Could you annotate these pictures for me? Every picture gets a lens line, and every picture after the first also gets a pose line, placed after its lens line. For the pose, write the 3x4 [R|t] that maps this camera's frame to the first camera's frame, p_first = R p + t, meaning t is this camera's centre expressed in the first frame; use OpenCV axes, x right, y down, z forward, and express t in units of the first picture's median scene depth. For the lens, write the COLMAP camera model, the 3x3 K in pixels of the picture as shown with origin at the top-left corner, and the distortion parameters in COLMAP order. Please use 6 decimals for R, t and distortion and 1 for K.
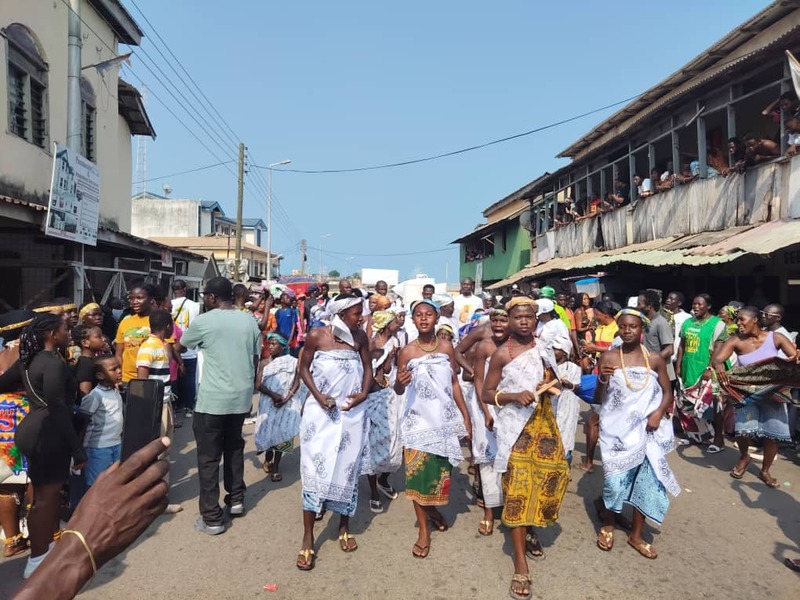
lens RADIAL K [[597.2, 0, 390.1], [0, 597.2, 294.9], [0, 0, 1]] dist [0.017371, -0.049441]
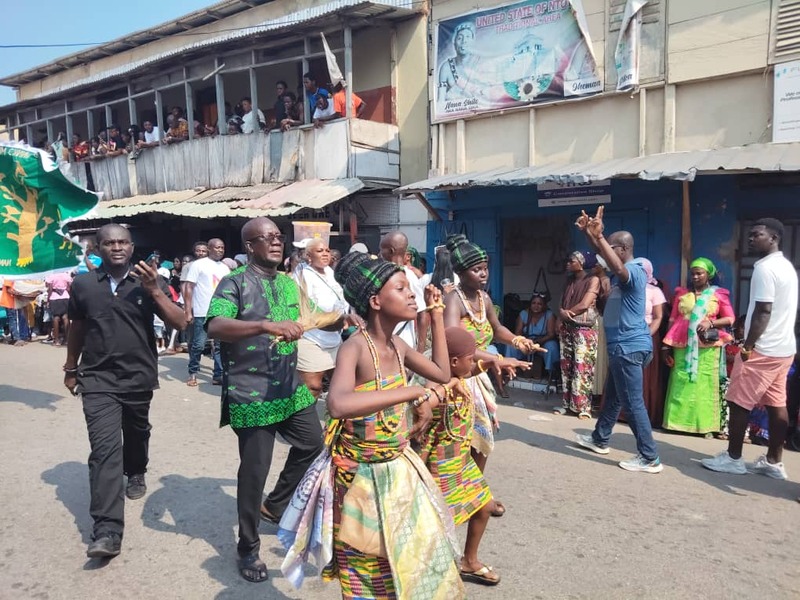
lens RADIAL K [[597.2, 0, 398.6], [0, 597.2, 300.4], [0, 0, 1]] dist [0.017371, -0.049441]
pose [[0.590286, -0.083226, 0.802892, -0.113639], [0.020069, 0.995876, 0.088475, 0.004769], [-0.806944, -0.036113, 0.589522, 0.090827]]
